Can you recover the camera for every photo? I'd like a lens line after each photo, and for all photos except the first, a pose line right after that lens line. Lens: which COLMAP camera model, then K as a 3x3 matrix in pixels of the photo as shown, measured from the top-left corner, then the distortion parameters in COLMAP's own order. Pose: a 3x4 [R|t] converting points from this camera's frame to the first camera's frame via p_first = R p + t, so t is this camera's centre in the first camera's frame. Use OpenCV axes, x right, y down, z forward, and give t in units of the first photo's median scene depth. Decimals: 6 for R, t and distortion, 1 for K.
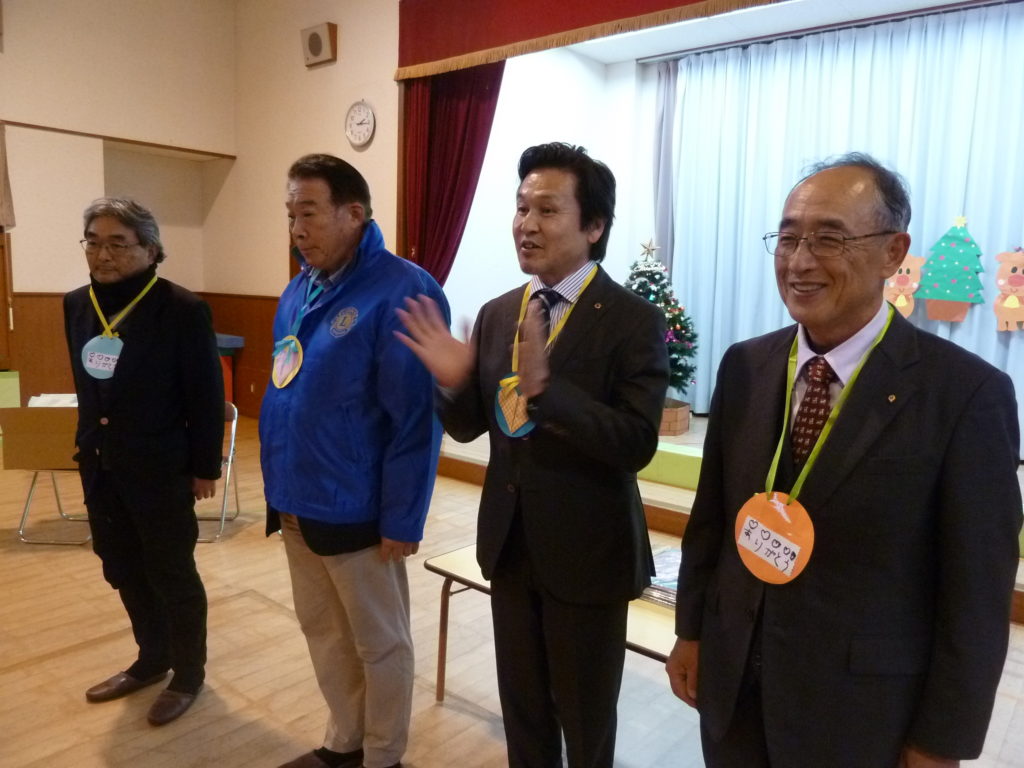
lens RADIAL K [[761.8, 0, 520.1], [0, 761.8, 383.1], [0, 0, 1]] dist [-0.041516, 0.007982]
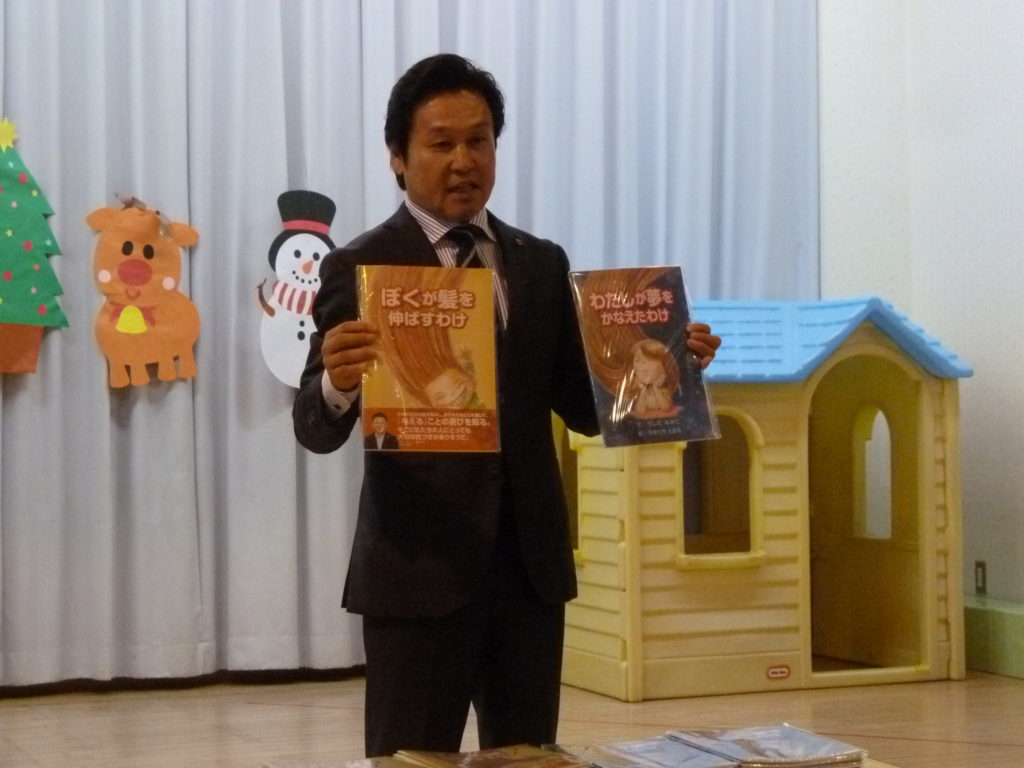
lens RADIAL K [[2695.6, 0, 510.0], [0, 2695.6, 386.6], [0, 0, 1]] dist [0.067889, 0.000000]
pose [[0.481838, -0.029993, 0.875747, -0.605740], [0.135358, 0.989966, -0.040569, 0.023972], [-0.865743, 0.138087, 0.481063, 0.045873]]
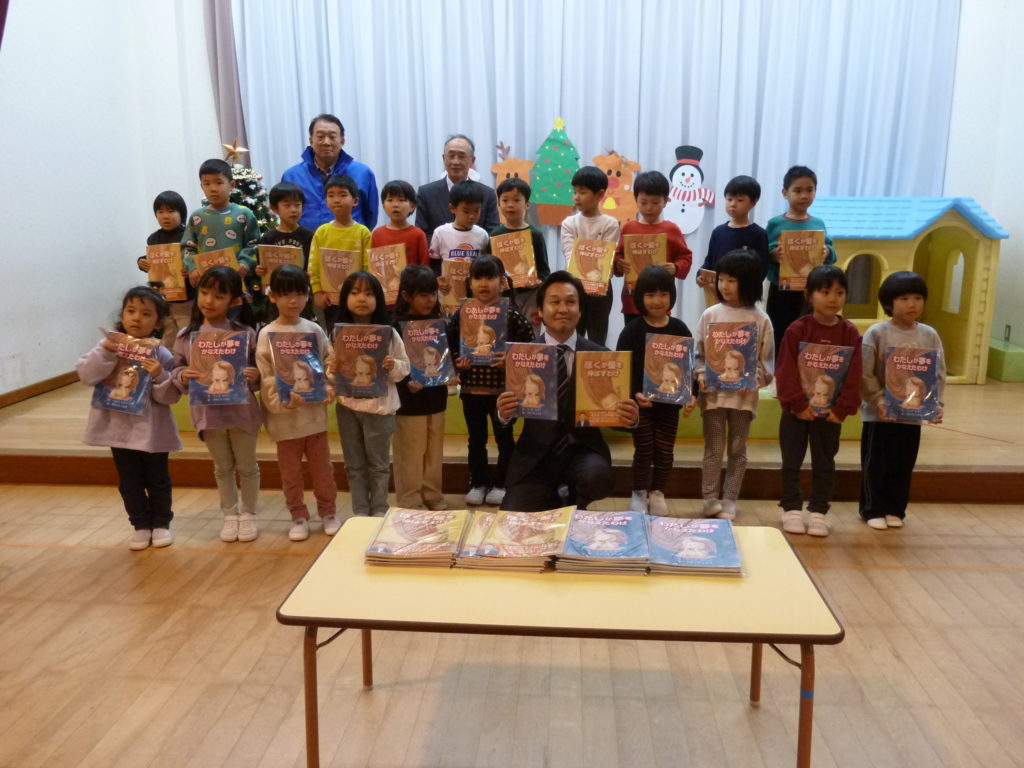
lens RADIAL K [[814.2, 0, 520.8], [0, 814.2, 392.3], [0, 0, 1]] dist [-0.023766, -0.007599]
pose [[0.815901, -0.155807, 0.556803, -0.120328], [0.095038, 0.986049, 0.136659, -0.013948], [-0.570327, -0.058583, 0.819326, 0.112267]]
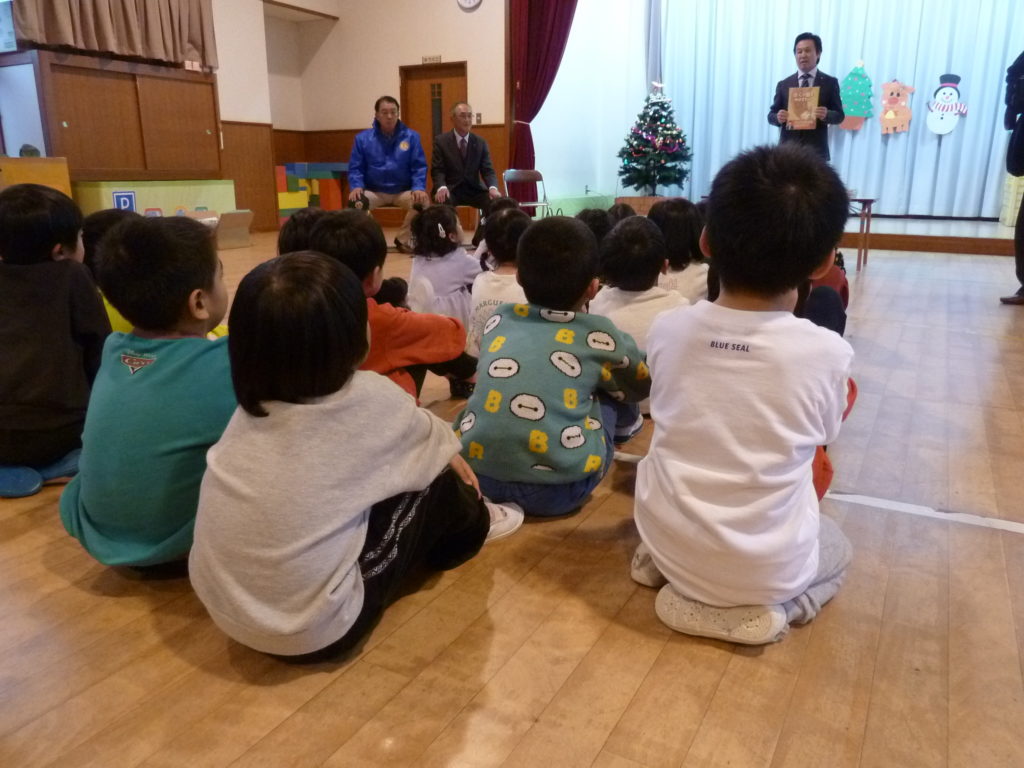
lens RADIAL K [[761.8, 0, 521.7], [0, 761.8, 383.7], [0, 0, 1]] dist [-0.041516, 0.007982]
pose [[0.981532, -0.077402, 0.174939, -0.435085], [0.050629, 0.986986, 0.152628, 0.170388], [-0.184476, -0.140952, 0.972677, -0.492278]]
